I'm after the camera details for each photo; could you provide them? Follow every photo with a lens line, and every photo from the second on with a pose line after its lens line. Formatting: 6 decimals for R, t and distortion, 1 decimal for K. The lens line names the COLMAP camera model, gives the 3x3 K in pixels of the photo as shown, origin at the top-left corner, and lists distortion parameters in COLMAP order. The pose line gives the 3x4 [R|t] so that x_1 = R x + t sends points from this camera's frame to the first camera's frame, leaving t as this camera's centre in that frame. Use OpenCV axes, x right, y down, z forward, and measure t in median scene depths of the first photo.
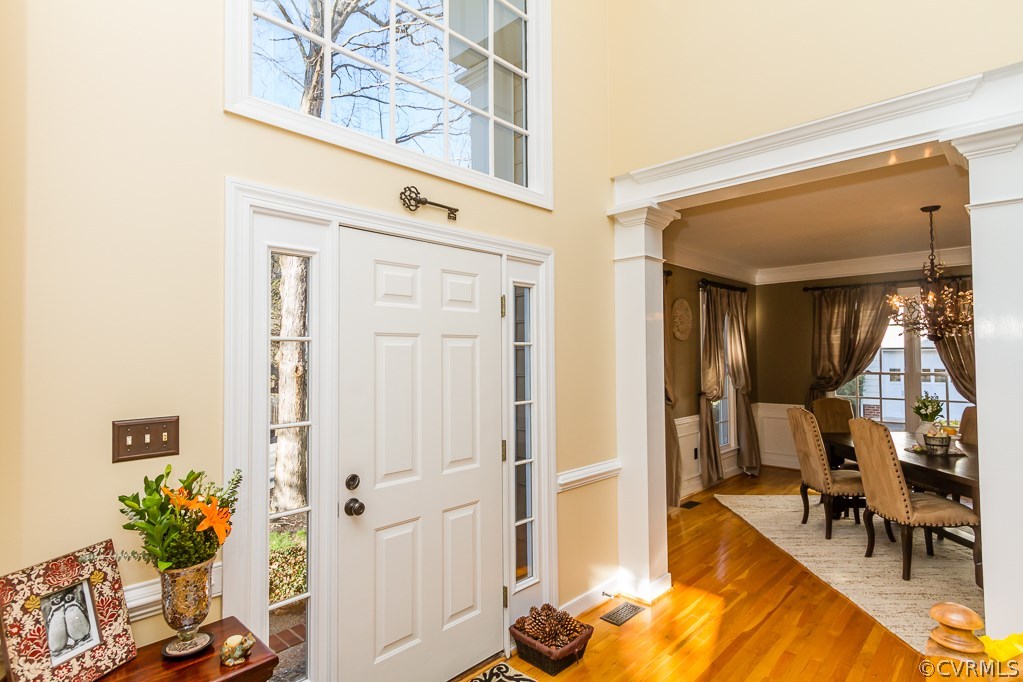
lens RADIAL K [[532.2, 0, 511.5], [0, 532.2, 341.0], [0, 0, 1]] dist [0.008731, -0.000062]
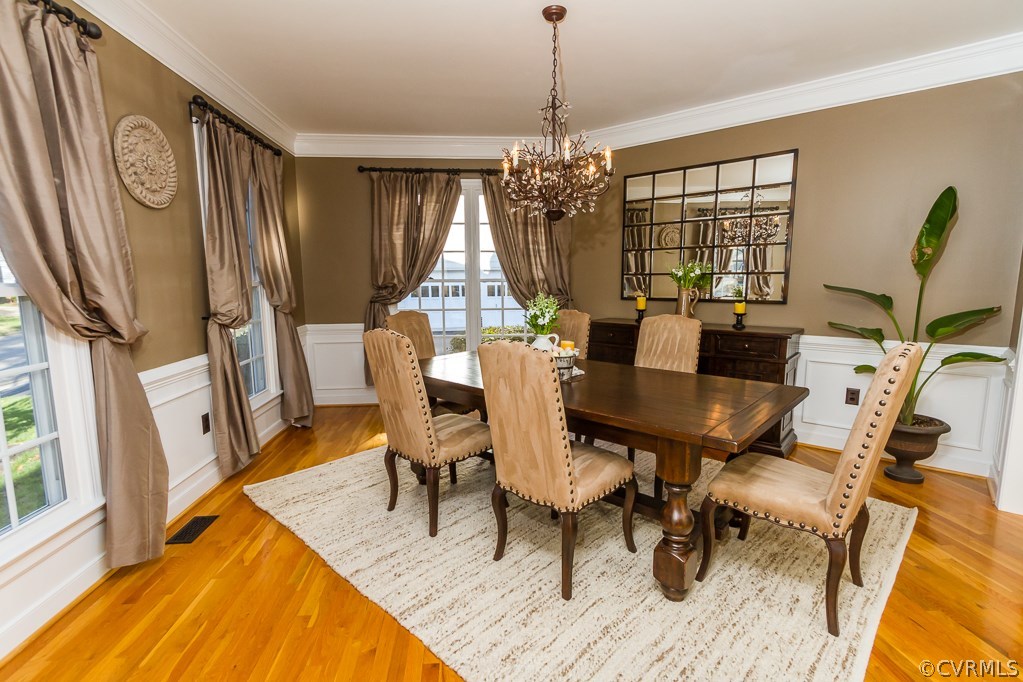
lens RADIAL K [[483.7, 0, 505.5], [0, 483.7, 342.8], [0, 0, 1]] dist [0.002039, -0.000188]
pose [[0.669575, -0.099367, 0.736067, 0.183369], [-0.015301, 0.988955, 0.147425, 0.046115], [-0.742587, -0.109975, 0.660659, 0.421983]]
